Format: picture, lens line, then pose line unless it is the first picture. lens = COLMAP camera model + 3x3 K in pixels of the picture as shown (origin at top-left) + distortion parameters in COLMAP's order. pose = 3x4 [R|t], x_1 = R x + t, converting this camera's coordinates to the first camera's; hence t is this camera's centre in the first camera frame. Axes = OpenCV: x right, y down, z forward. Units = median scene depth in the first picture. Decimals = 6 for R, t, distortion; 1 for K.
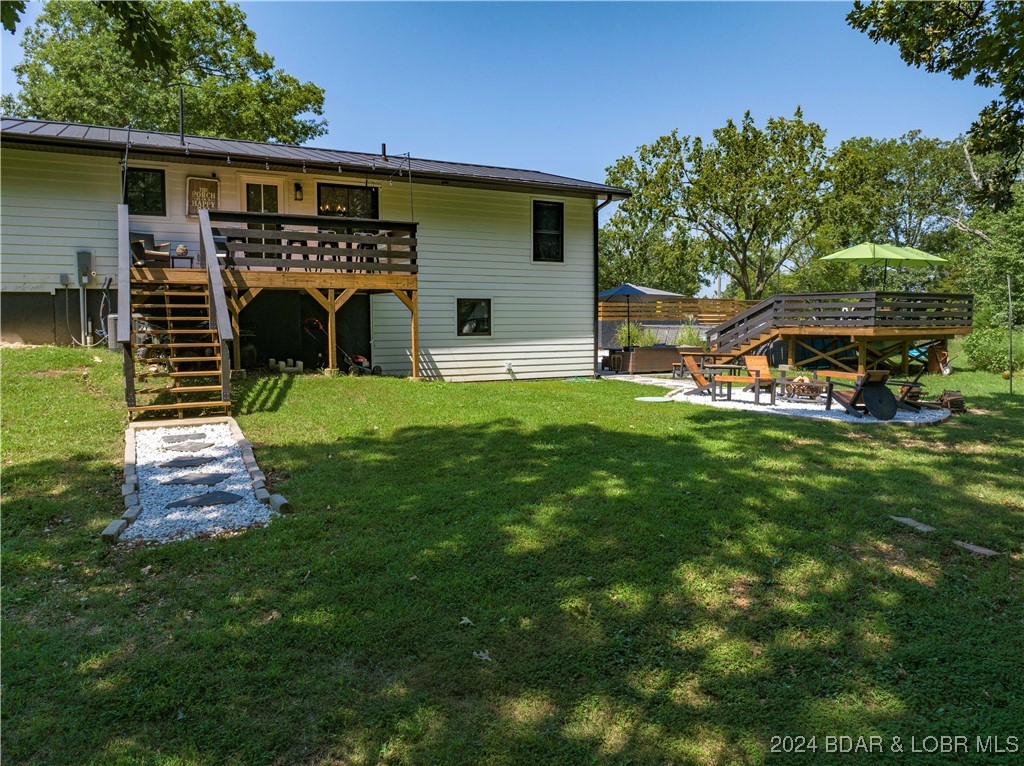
lens RADIAL K [[718.2, 0, 515.6], [0, 718.2, 378.7], [0, 0, 1]] dist [-0.047521, 0.012660]
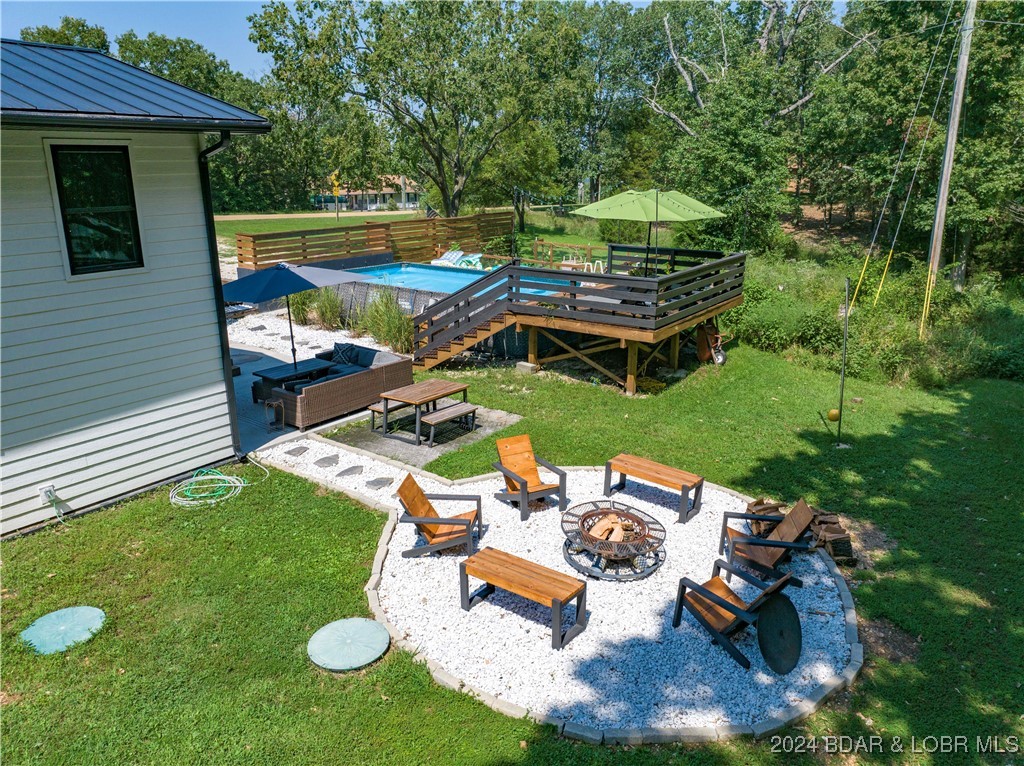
lens RADIAL K [[718.2, 0, 515.6], [0, 718.2, 378.7], [0, 0, 1]] dist [-0.047521, 0.012660]
pose [[0.908008, -0.115964, 0.402585, 0.097139], [0.030204, 0.976548, 0.213172, -0.189017], [-0.417863, -0.181402, 0.890215, 0.441553]]
